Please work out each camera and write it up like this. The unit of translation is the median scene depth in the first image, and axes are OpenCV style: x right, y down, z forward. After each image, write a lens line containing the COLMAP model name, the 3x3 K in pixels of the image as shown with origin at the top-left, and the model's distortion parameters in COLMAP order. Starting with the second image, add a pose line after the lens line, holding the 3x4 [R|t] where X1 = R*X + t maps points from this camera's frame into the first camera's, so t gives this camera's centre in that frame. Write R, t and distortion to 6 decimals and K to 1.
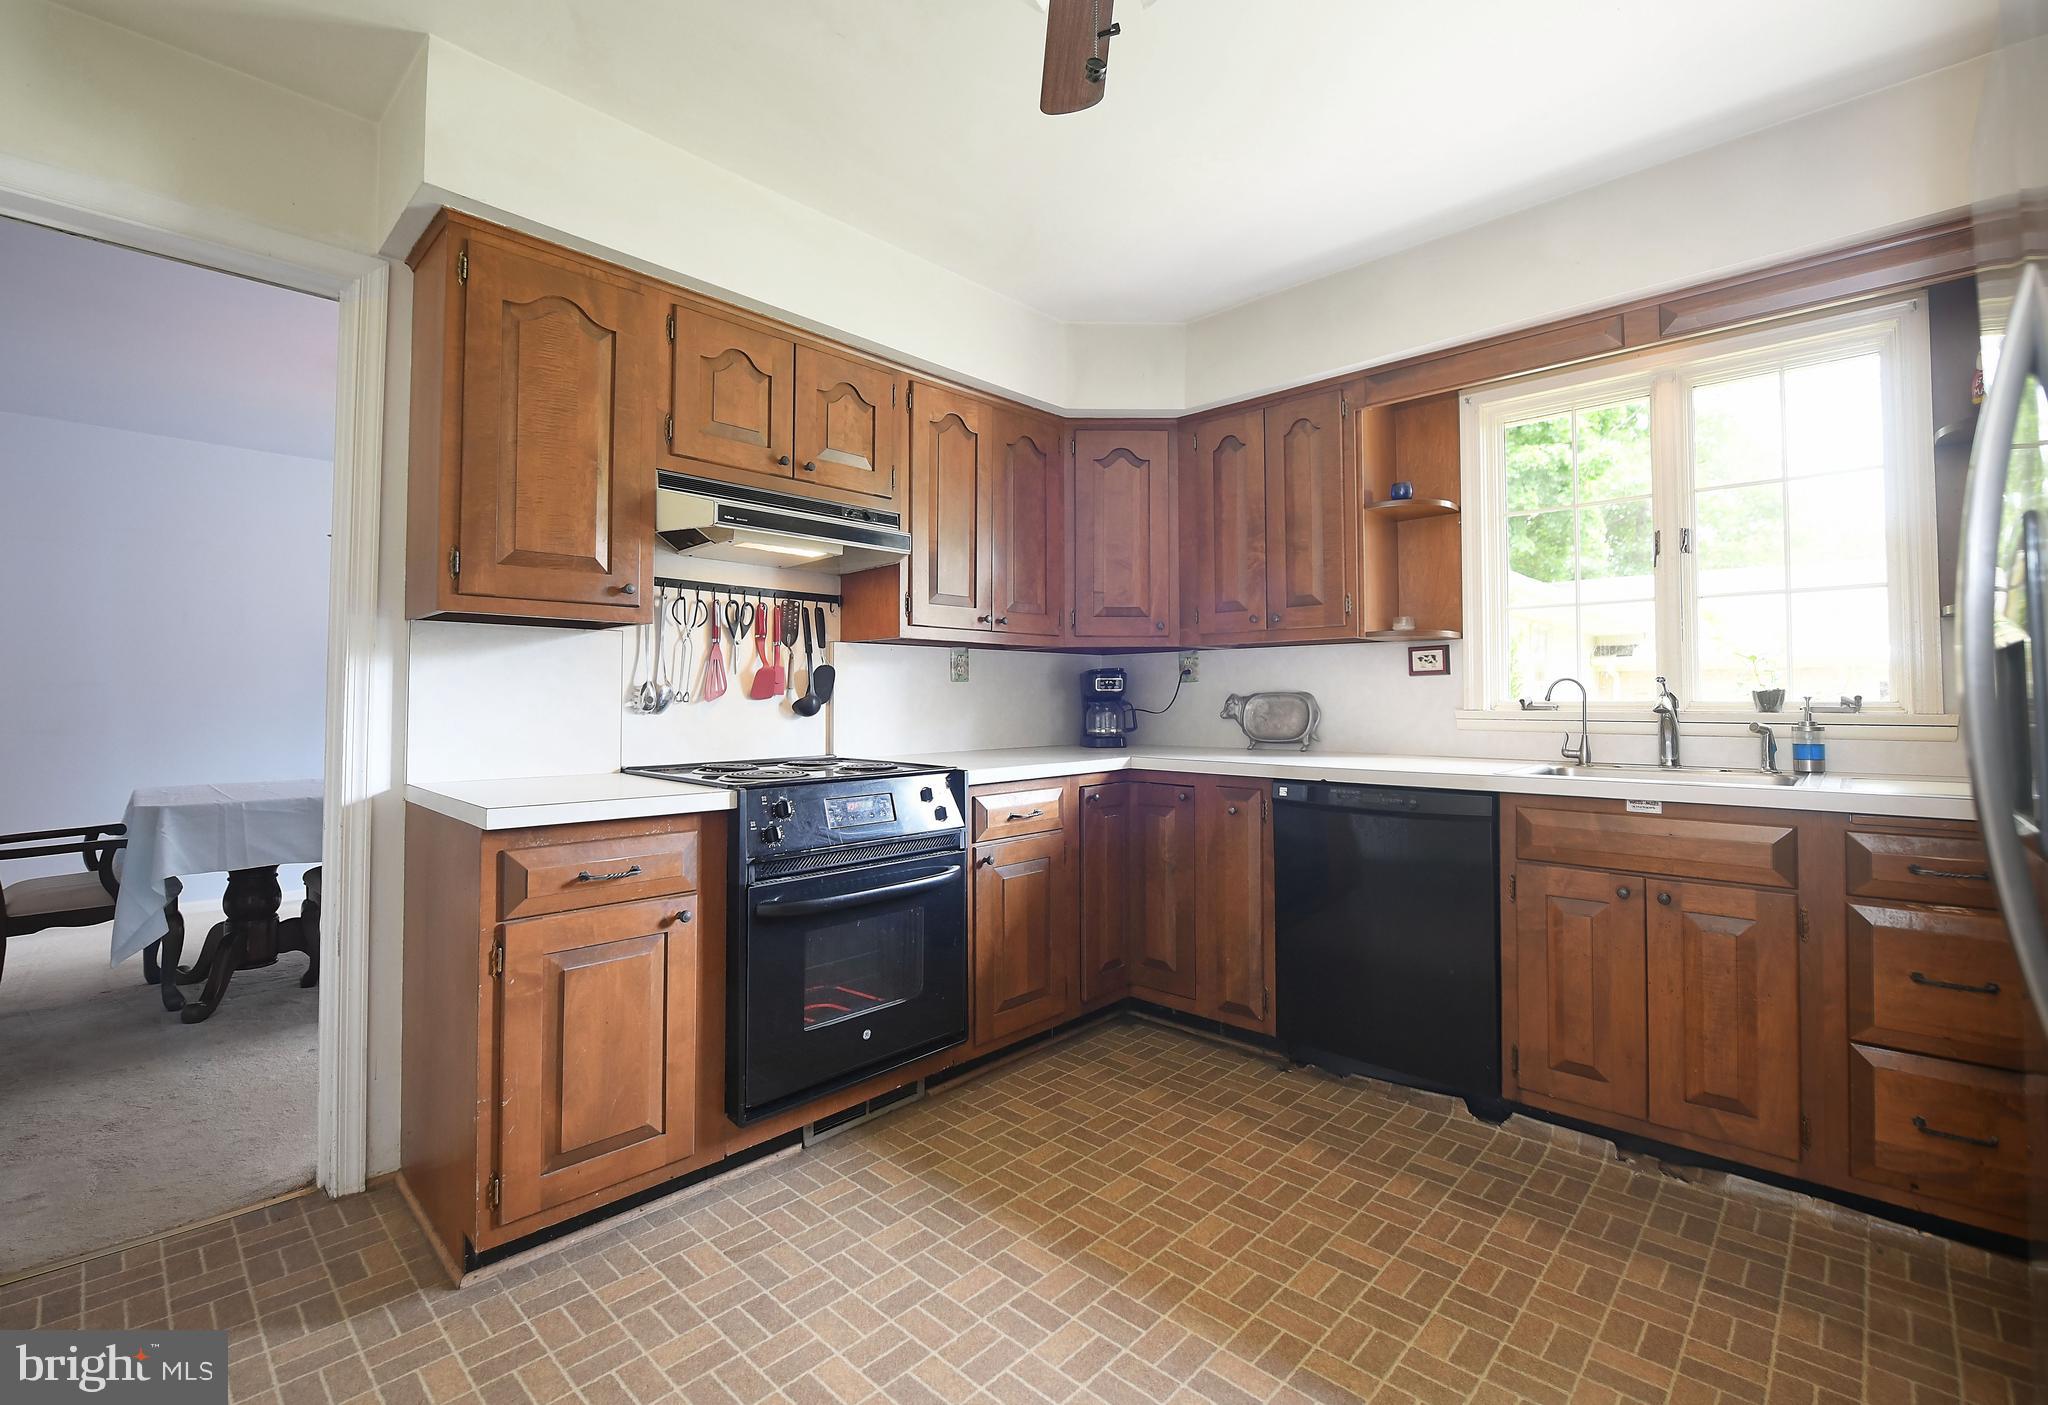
lens RADIAL K [[877.2, 0, 1021.4], [0, 877.2, 690.0], [0, 0, 1]] dist [0.000158, -0.003994]
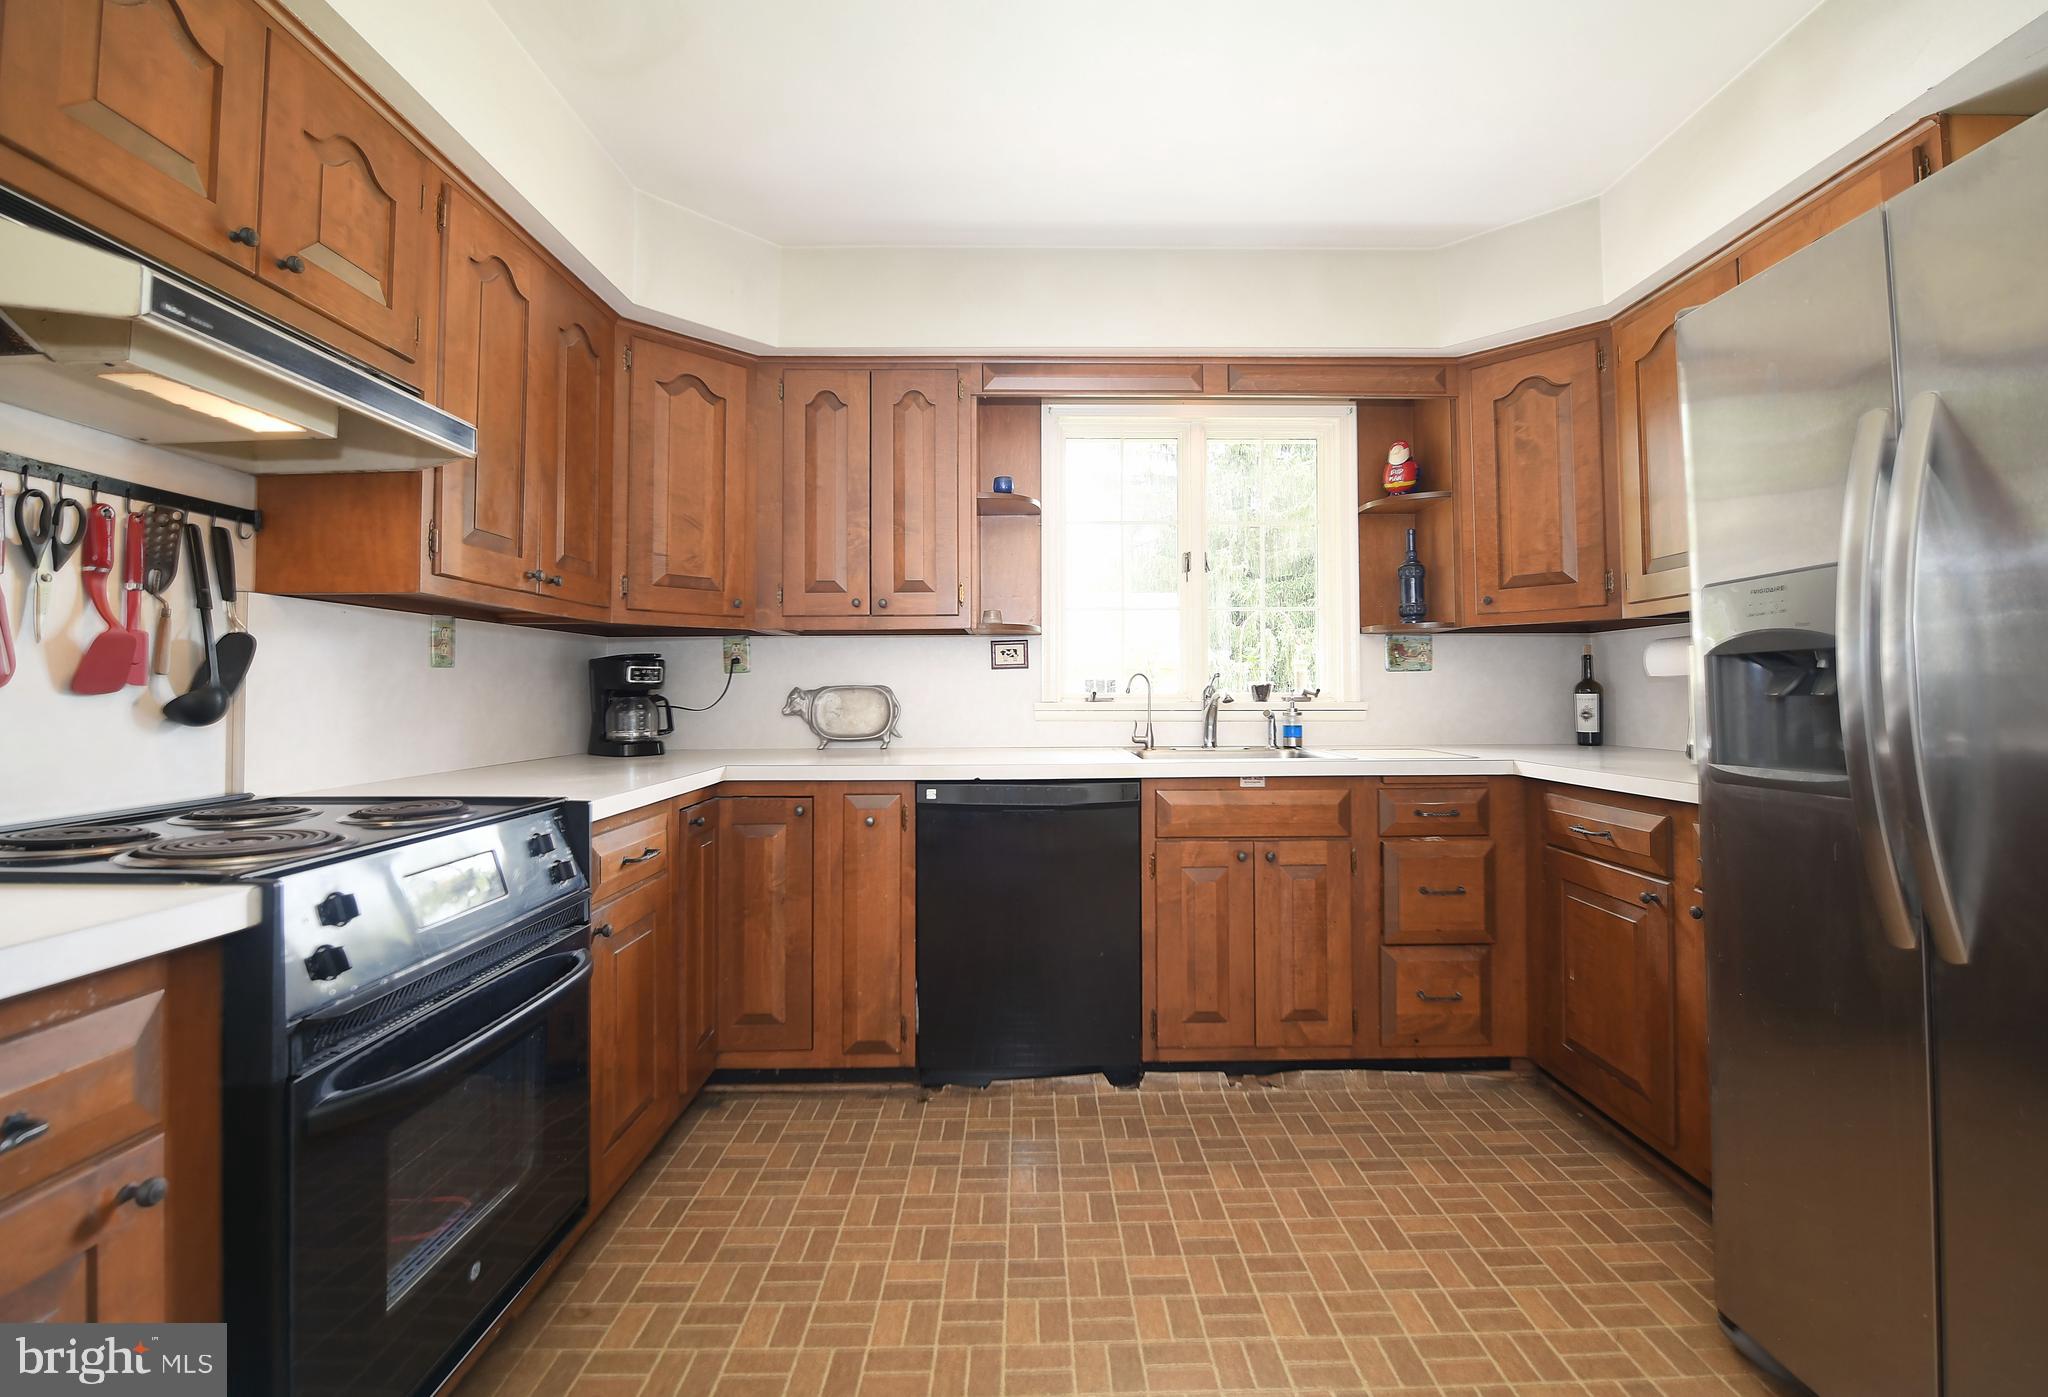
lens RADIAL K [[877.2, 0, 1030.4], [0, 877.2, 681.0], [0, 0, 1]] dist [0.000158, -0.003994]
pose [[0.724016, 0.007042, 0.689747, -0.261366], [-0.003924, 0.999974, -0.006090, 0.003830], [-0.689772, 0.001703, 0.724025, 0.274565]]
